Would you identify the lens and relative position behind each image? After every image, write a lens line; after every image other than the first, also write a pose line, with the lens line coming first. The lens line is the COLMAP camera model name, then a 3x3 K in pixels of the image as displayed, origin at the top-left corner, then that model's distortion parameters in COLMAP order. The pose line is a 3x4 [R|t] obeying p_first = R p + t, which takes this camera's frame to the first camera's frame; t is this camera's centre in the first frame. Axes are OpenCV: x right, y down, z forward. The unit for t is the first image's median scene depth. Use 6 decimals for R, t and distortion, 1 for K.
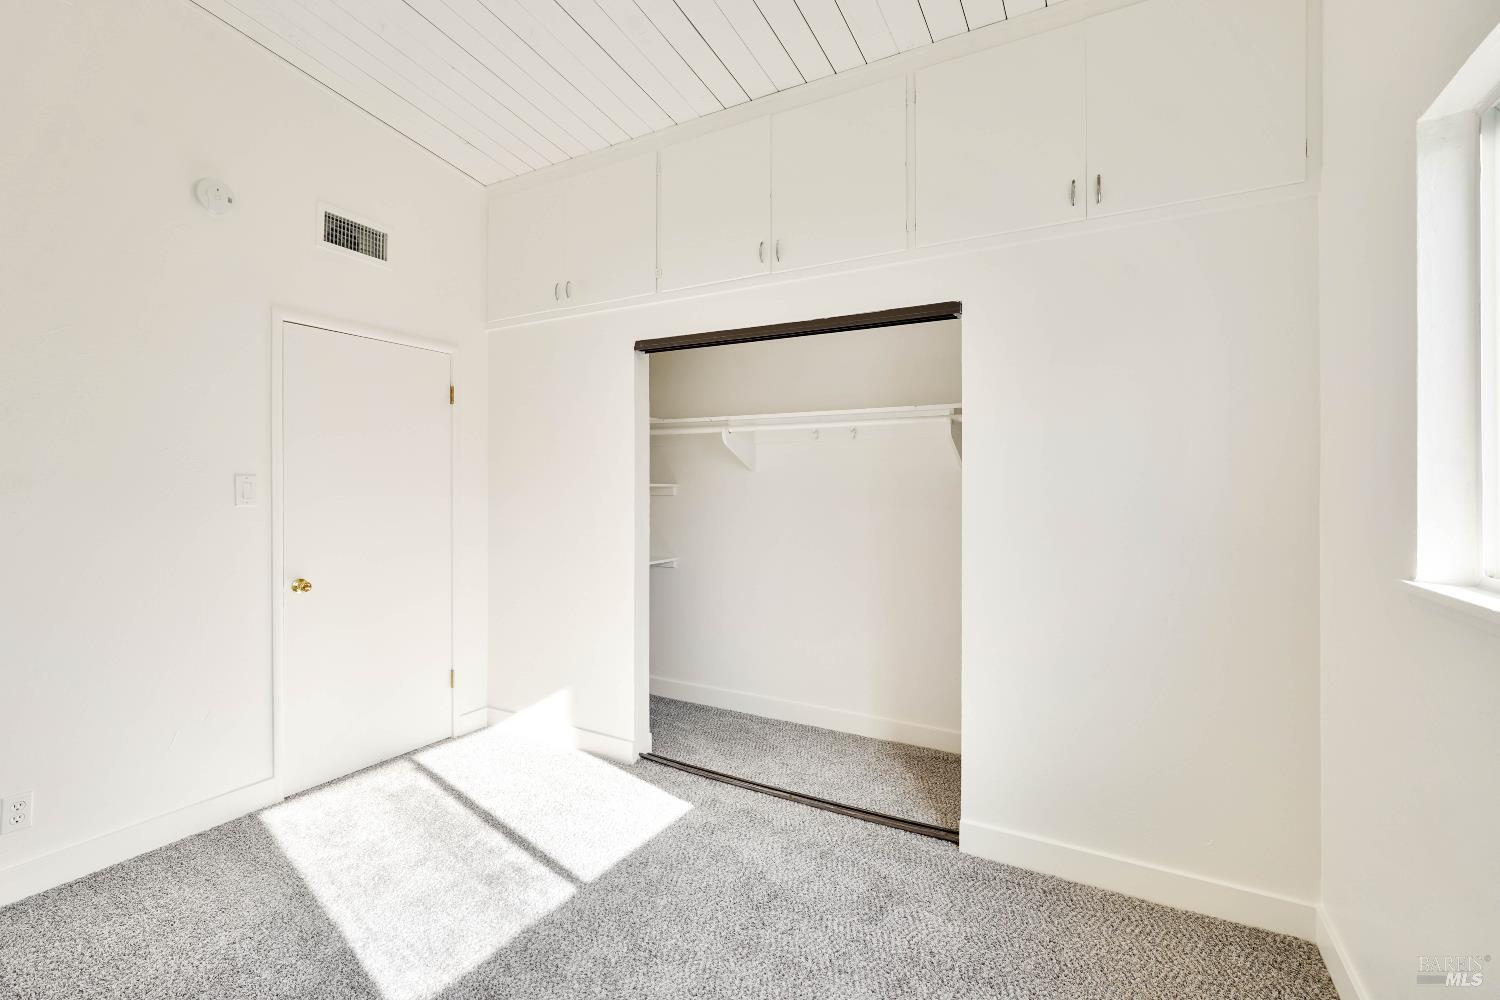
lens RADIAL K [[664.1, 0, 730.0], [0, 664.1, 502.3], [0, 0, 1]] dist [-0.003699, -0.001041]
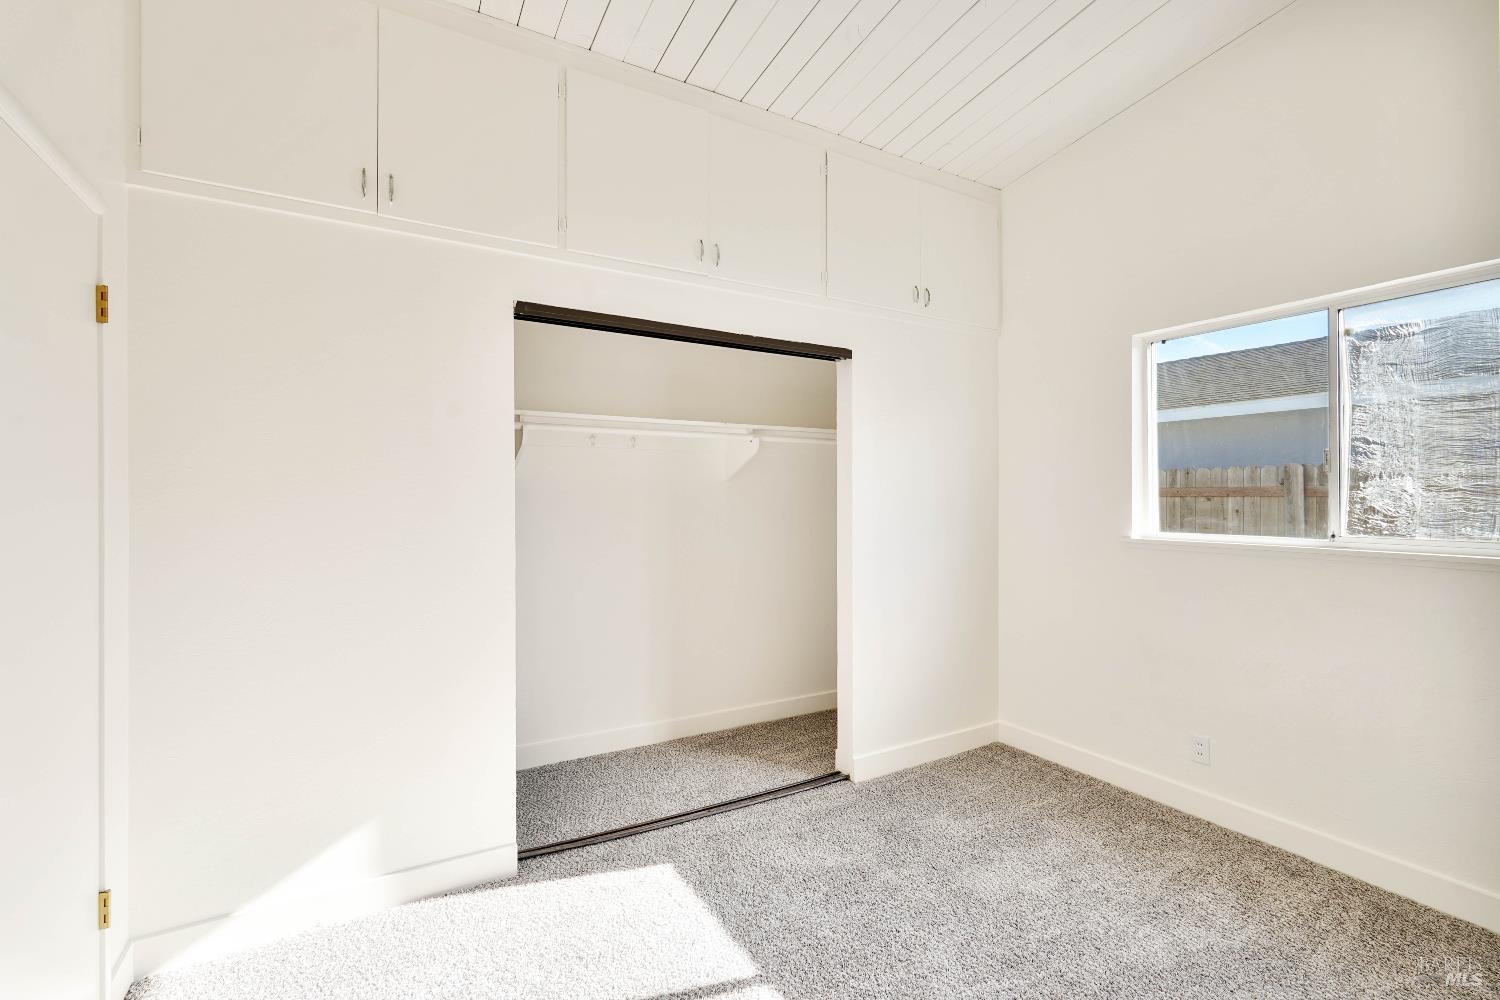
lens RADIAL K [[664.1, 0, 727.0], [0, 664.1, 508.6], [0, 0, 1]] dist [-0.003699, -0.001041]
pose [[0.513172, -0.019831, 0.858057, -0.688099], [0.023916, 0.999675, 0.008801, -0.011925], [-0.857953, 0.016005, 0.513480, 0.439824]]
